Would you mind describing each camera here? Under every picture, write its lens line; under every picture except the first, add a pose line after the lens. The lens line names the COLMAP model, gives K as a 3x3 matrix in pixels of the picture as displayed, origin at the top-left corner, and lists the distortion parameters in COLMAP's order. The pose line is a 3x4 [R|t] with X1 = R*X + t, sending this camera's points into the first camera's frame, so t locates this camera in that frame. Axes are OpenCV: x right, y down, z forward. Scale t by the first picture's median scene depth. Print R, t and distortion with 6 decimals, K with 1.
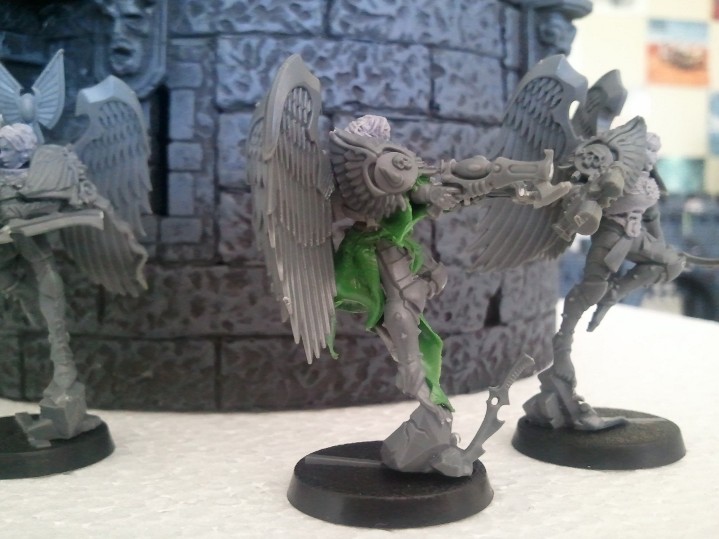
lens RADIAL K [[802.5, 0, 359.1], [0, 802.5, 265.1], [0, 0, 1]] dist [-0.079290, 0.000000]
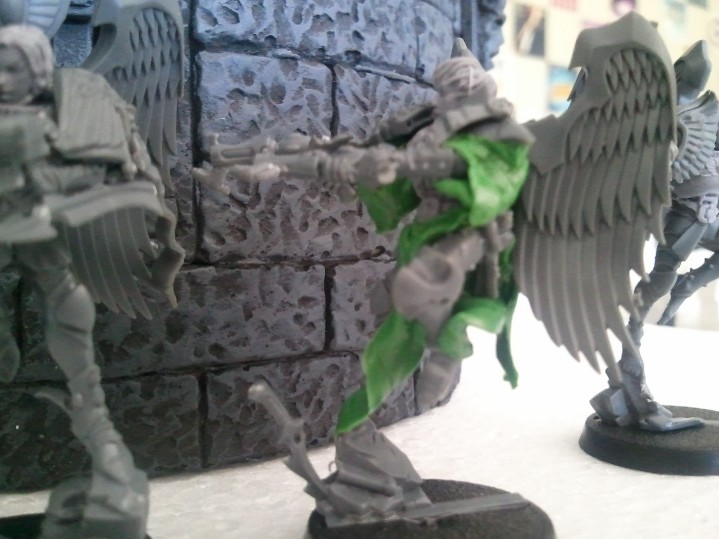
lens RADIAL K [[802.5, 0, 349.7], [0, 802.5, 254.1], [0, 0, 1]] dist [-0.079290, 0.000000]
pose [[0.894281, -0.022427, 0.446943, -0.373101], [0.020551, 0.999748, 0.009046, -0.013772], [-0.447033, 0.001096, 0.894517, 0.312066]]
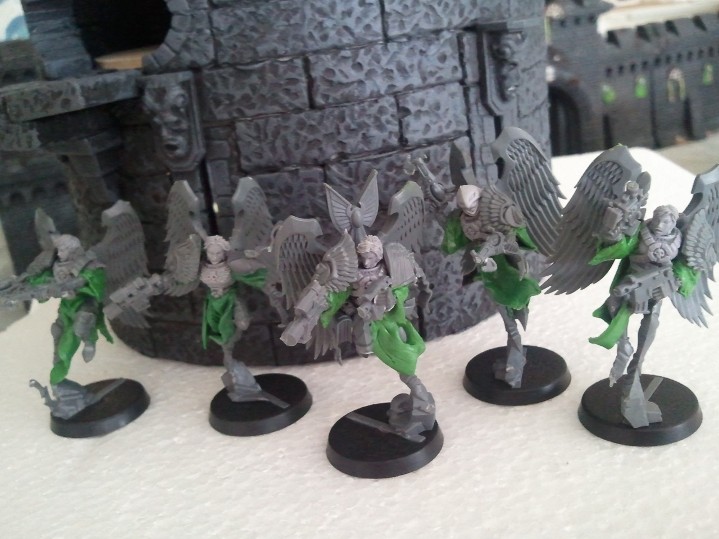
lens RADIAL K [[802.5, 0, 374.4], [0, 802.5, 240.1], [0, 0, 1]] dist [-0.079290, 0.000000]
pose [[0.978889, -0.066993, -0.193103, 0.313536], [0.119137, 0.954687, 0.272726, -0.439158], [0.166082, -0.289974, 0.942514, -0.329675]]
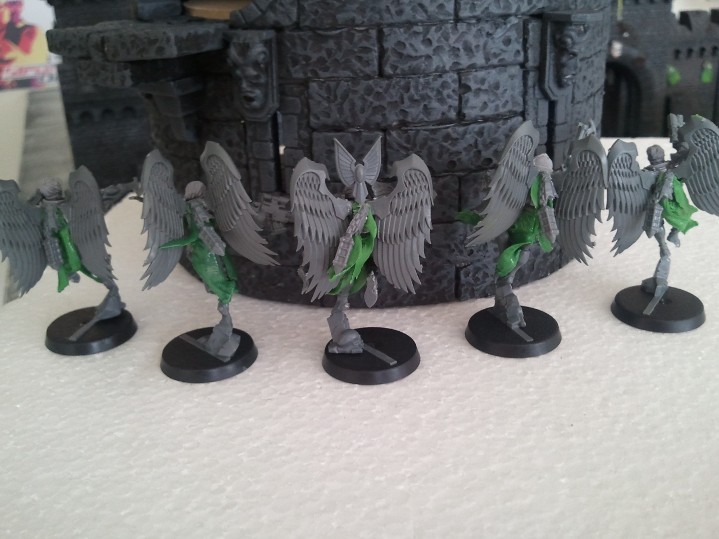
lens RADIAL K [[802.5, 0, 367.2], [0, 802.5, 252.8], [0, 0, 1]] dist [-0.079290, 0.000000]
pose [[0.964839, 0.063581, -0.255036, 0.334469], [0.029025, 0.938594, 0.343801, -0.497706], [0.261234, -0.339115, 0.903747, -0.448726]]
